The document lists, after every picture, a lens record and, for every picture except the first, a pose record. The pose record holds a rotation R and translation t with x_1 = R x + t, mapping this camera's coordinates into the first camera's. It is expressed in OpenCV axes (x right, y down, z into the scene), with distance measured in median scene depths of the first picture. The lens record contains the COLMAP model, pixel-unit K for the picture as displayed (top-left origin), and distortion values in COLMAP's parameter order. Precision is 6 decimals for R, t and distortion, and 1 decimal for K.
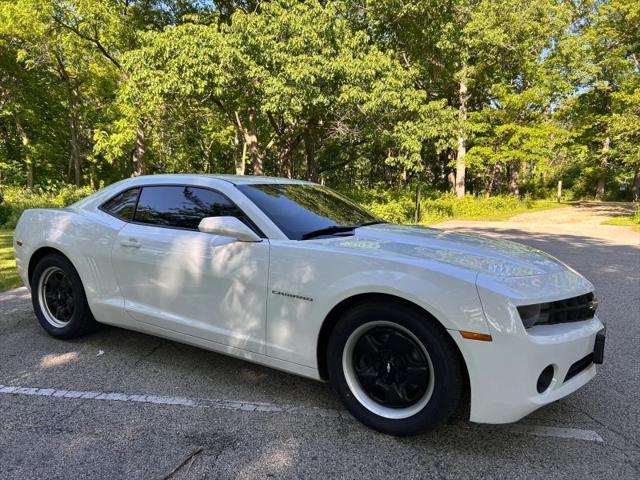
lens RADIAL K [[485.6, 0, 317.1], [0, 485.6, 238.1], [0, 0, 1]] dist [0.044022, -0.050660]
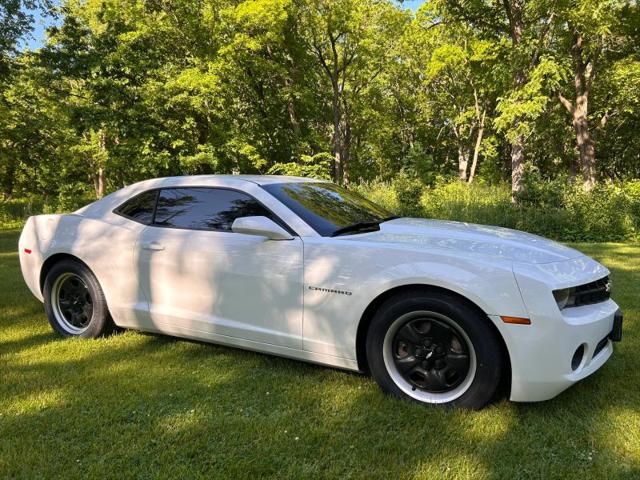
lens RADIAL K [[485.6, 0, 319.9], [0, 485.6, 244.2], [0, 0, 1]] dist [0.044022, -0.050660]
pose [[0.997237, -0.037379, 0.064200, -0.024098], [0.036171, 0.999148, 0.019889, -0.000209], [-0.064888, -0.017512, 0.997739, -0.004845]]
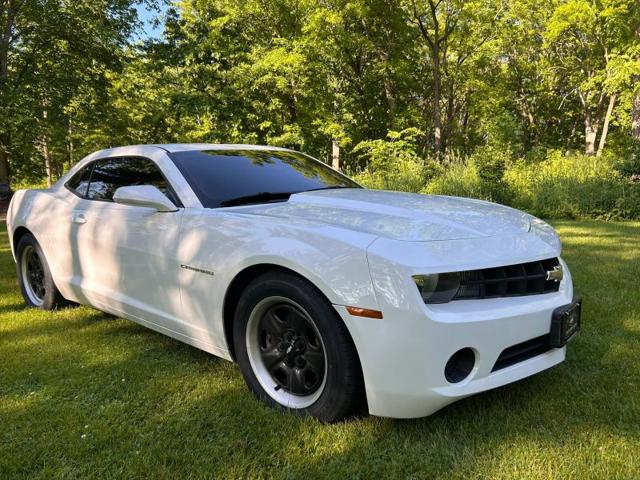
lens RADIAL K [[485.6, 0, 318.8], [0, 485.6, 242.9], [0, 0, 1]] dist [0.044022, -0.050660]
pose [[0.984916, -0.023805, -0.171388, 0.058211], [0.032478, 0.998320, 0.047980, 0.006095], [0.169958, -0.052823, 0.984035, 0.027224]]
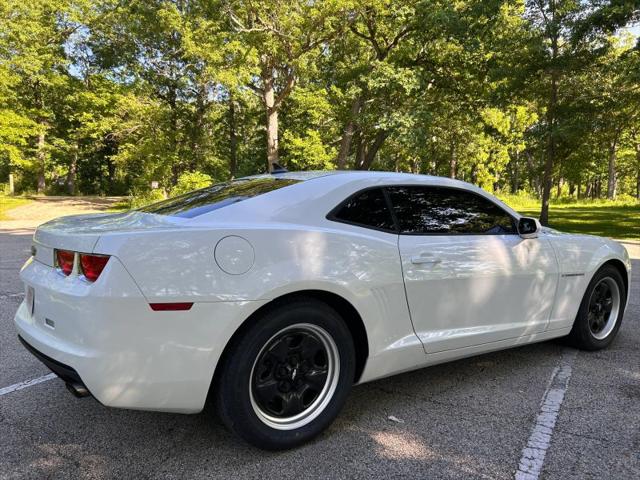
lens RADIAL K [[485.6, 0, 320.6], [0, 485.6, 240.1], [0, 0, 1]] dist [0.044022, -0.050660]
pose [[0.417427, -0.090601, 0.904182, -0.266127], [0.075108, 0.995053, 0.065032, -0.018871], [-0.905601, 0.040765, 0.422167, 0.187724]]
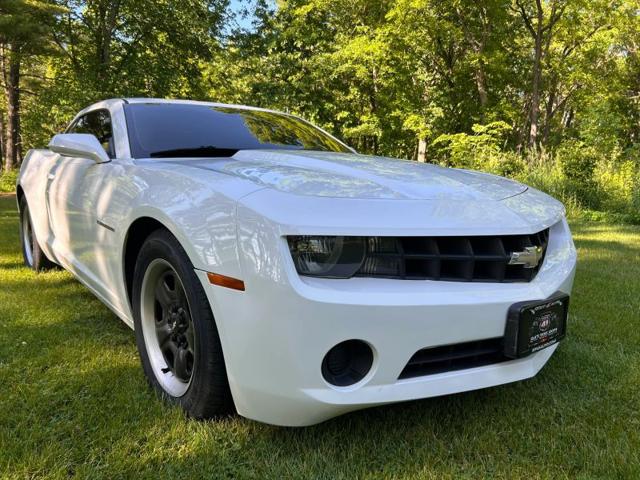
lens RADIAL K [[485.6, 0, 317.6], [0, 485.6, 242.5], [0, 0, 1]] dist [0.044022, -0.050660]
pose [[0.938053, 0.045284, -0.343521, 0.096422], [-0.028522, 0.998150, 0.053694, 0.016856], [0.345317, -0.040570, 0.937609, 0.067085]]
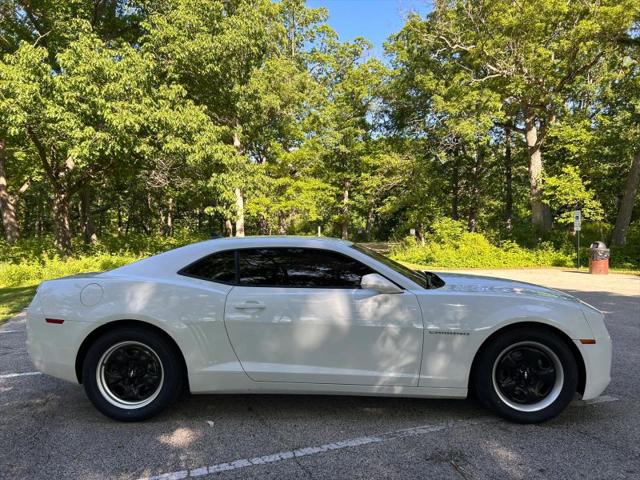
lens RADIAL K [[485.6, 0, 314.8], [0, 485.6, 236.7], [0, 0, 1]] dist [0.044022, -0.050660]
pose [[0.872507, -0.022469, 0.488085, -0.174043], [0.068778, 0.994644, -0.077160, -0.010141], [-0.483737, 0.100892, 0.869379, 0.005661]]
